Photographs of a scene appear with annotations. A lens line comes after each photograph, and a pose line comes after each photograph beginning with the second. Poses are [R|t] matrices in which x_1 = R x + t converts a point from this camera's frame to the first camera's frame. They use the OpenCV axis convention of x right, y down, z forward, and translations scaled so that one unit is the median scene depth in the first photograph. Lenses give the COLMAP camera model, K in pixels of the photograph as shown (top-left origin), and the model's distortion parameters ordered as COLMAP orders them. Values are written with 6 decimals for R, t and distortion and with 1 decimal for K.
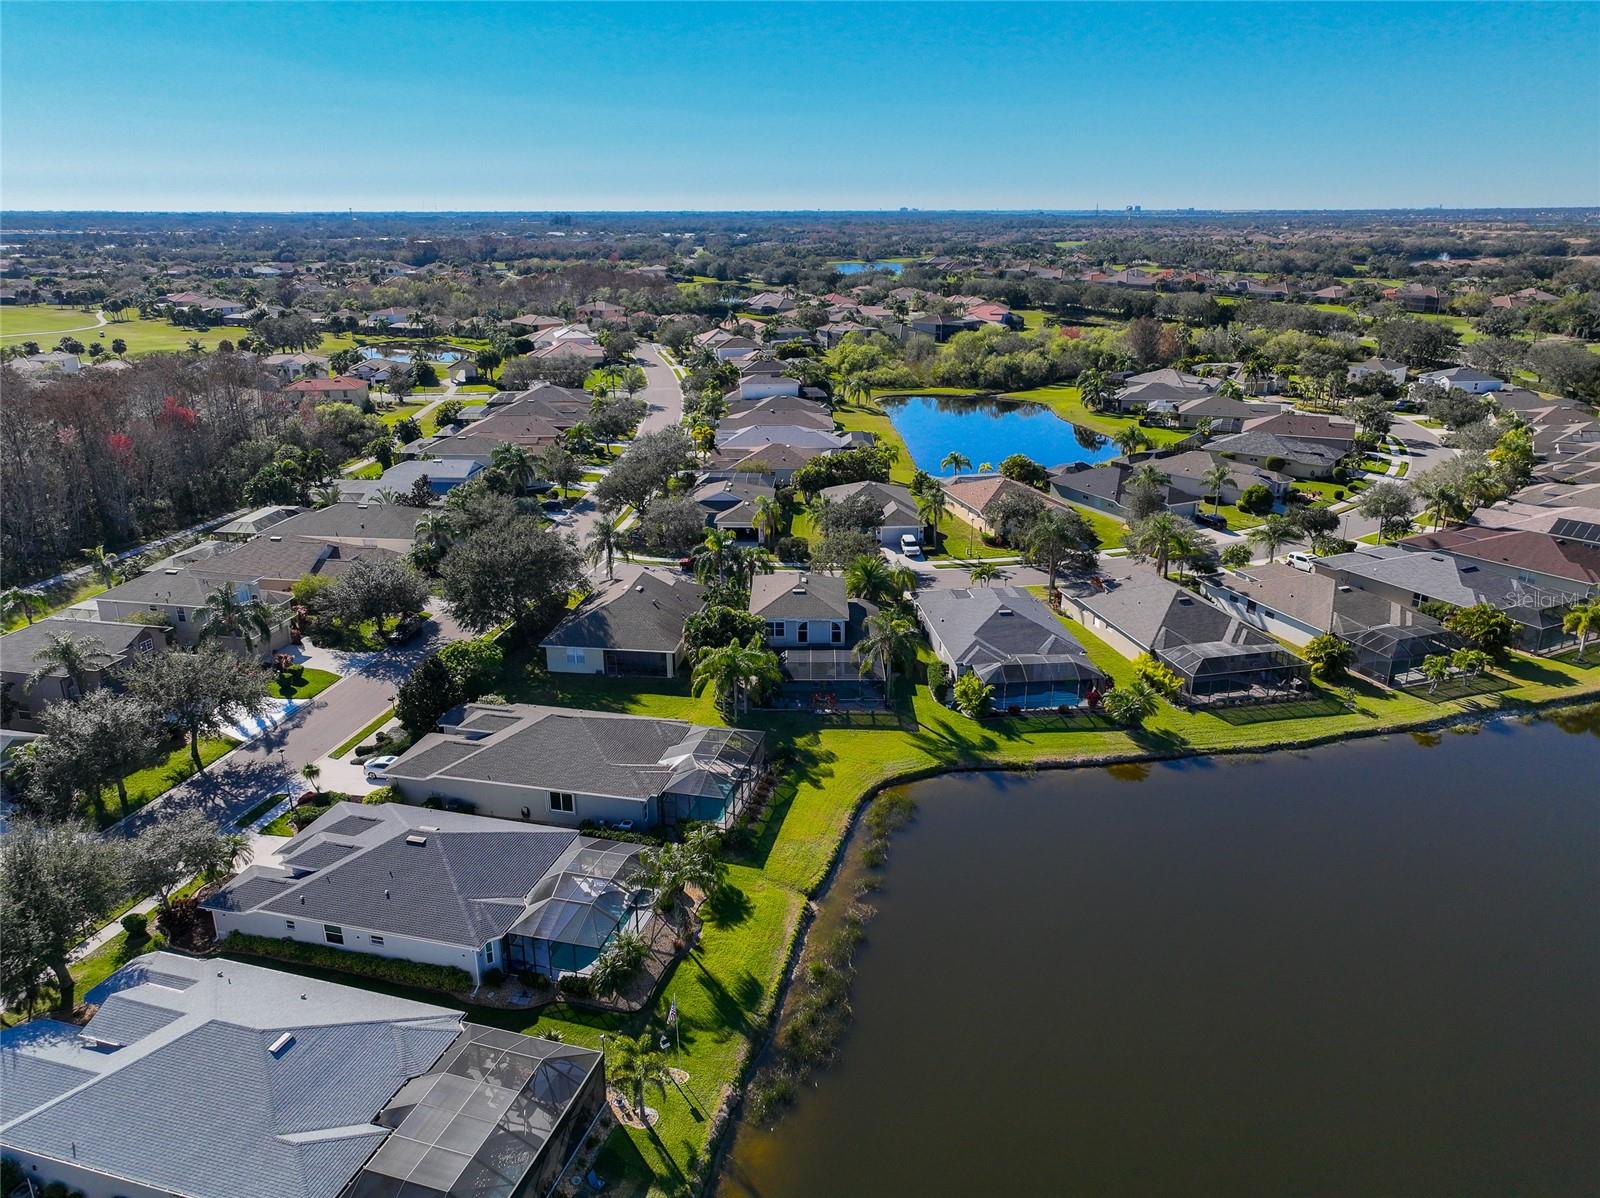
lens RADIAL K [[1120.6, 0, 800.0], [0, 1120.6, 599.0], [0, 0, 1]] dist [-0.005730, 0.015134]
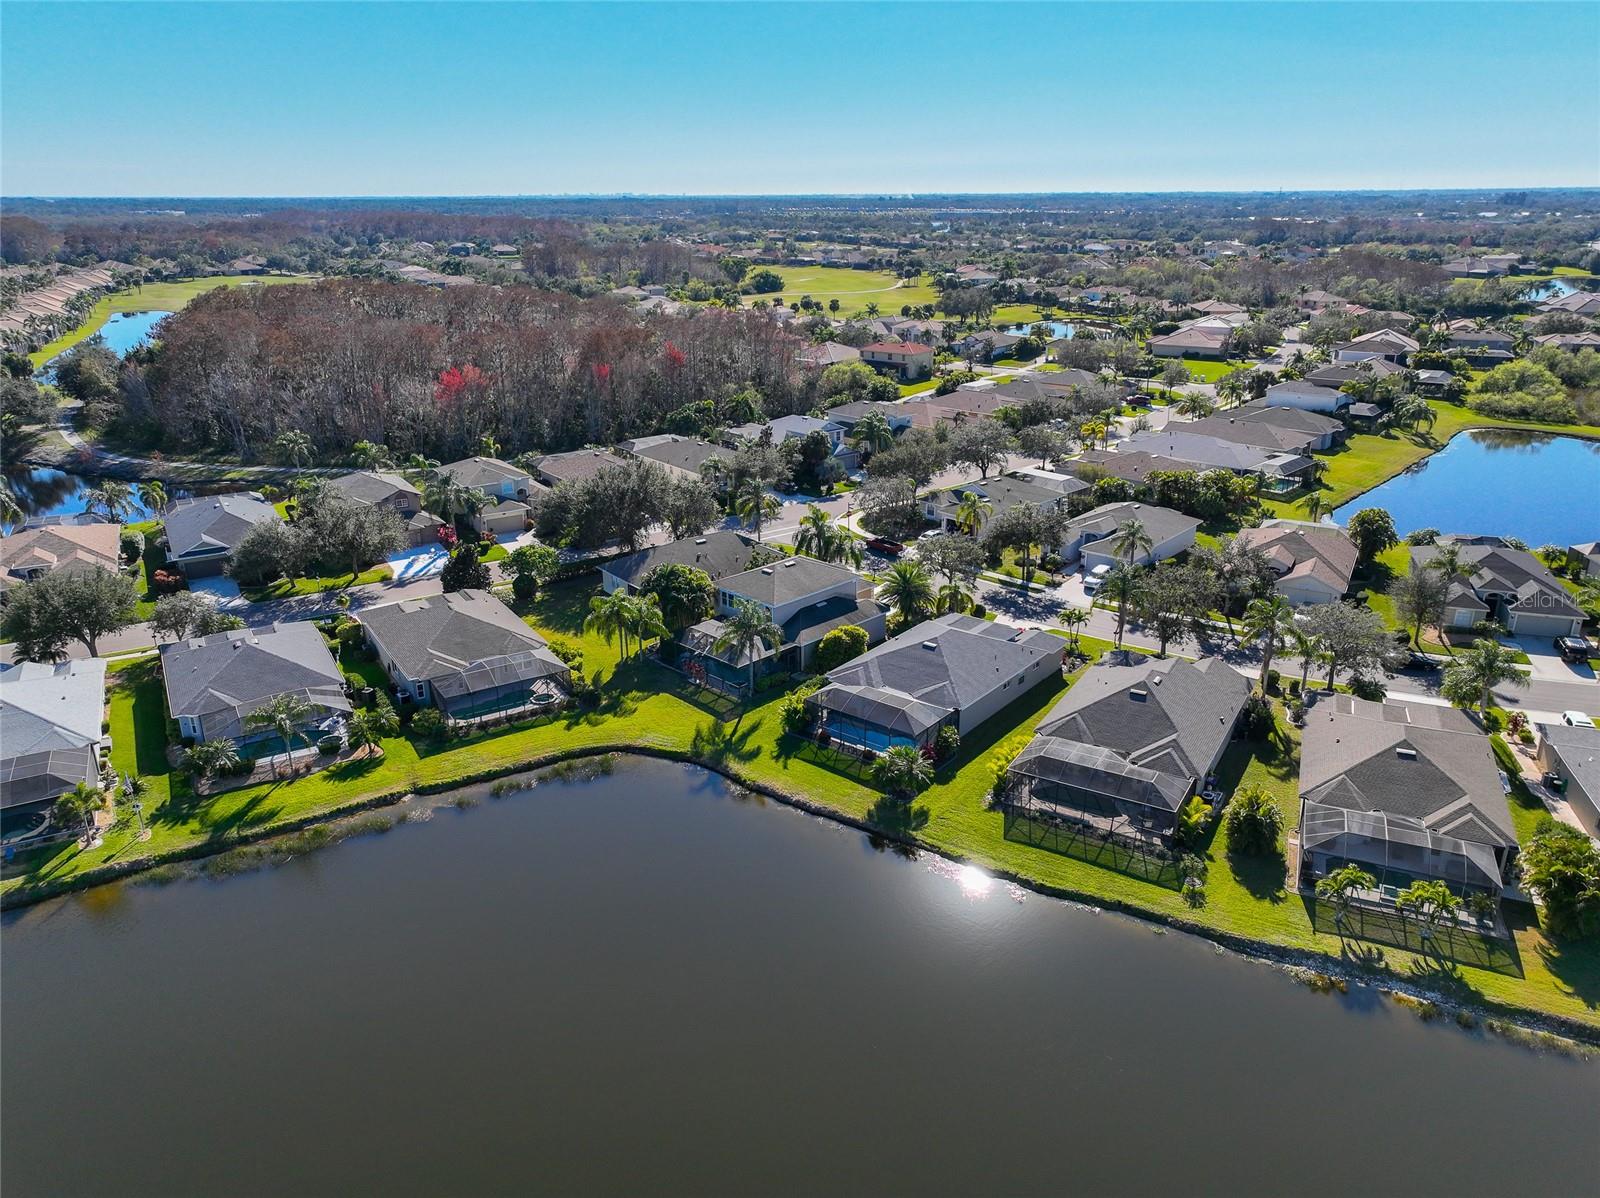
lens RADIAL K [[1120.6, 0, 800.0], [0, 1120.6, 599.0], [0, 0, 1]] dist [-0.005730, 0.015134]
pose [[0.717573, 0.235147, -0.655587, 1.068429], [-0.224664, 0.969115, 0.101698, -0.142613], [0.659253, 0.074311, 0.748240, 0.399959]]
